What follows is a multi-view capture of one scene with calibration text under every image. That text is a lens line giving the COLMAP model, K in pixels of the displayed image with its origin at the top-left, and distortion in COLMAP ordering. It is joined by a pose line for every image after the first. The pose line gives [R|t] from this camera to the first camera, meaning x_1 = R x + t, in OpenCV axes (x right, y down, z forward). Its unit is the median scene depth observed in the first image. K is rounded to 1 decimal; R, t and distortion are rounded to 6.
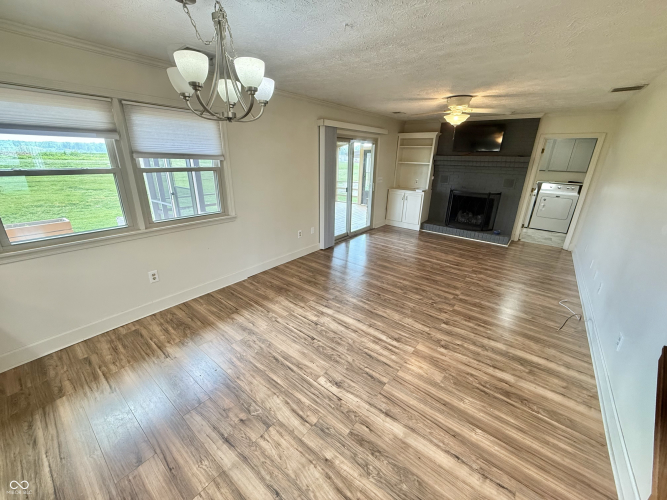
lens RADIAL K [[265.9, 0, 332.7], [0, 265.9, 249.5], [0, 0, 1]] dist [0.000924, -0.000496]
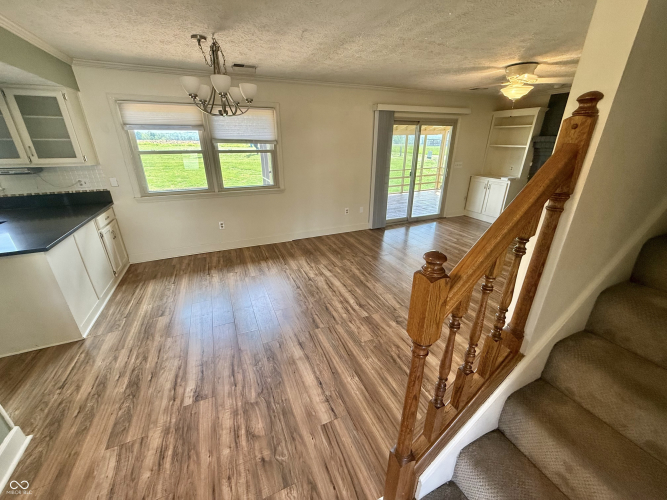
lens RADIAL K [[265.9, 0, 332.2], [0, 265.9, 249.4], [0, 0, 1]] dist [0.000924, -0.000496]
pose [[0.883741, 0.159148, -0.440084, 0.486640], [-0.138901, 0.987223, 0.078080, 0.030411], [0.446887, -0.007875, 0.894556, -0.040576]]
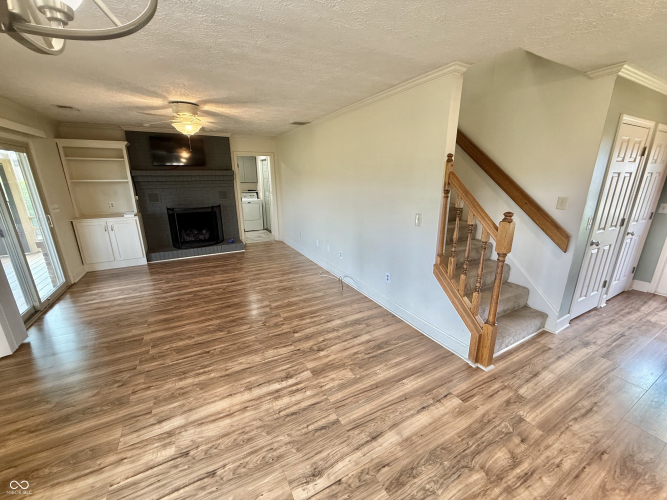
lens RADIAL K [[265.9, 0, 331.9], [0, 265.9, 249.8], [0, 0, 1]] dist [0.000924, -0.000496]
pose [[0.394086, -0.269220, 0.878759, -0.288353], [0.318033, 0.937012, 0.144442, -0.103478], [-0.862294, 0.222552, 0.454884, 0.327553]]
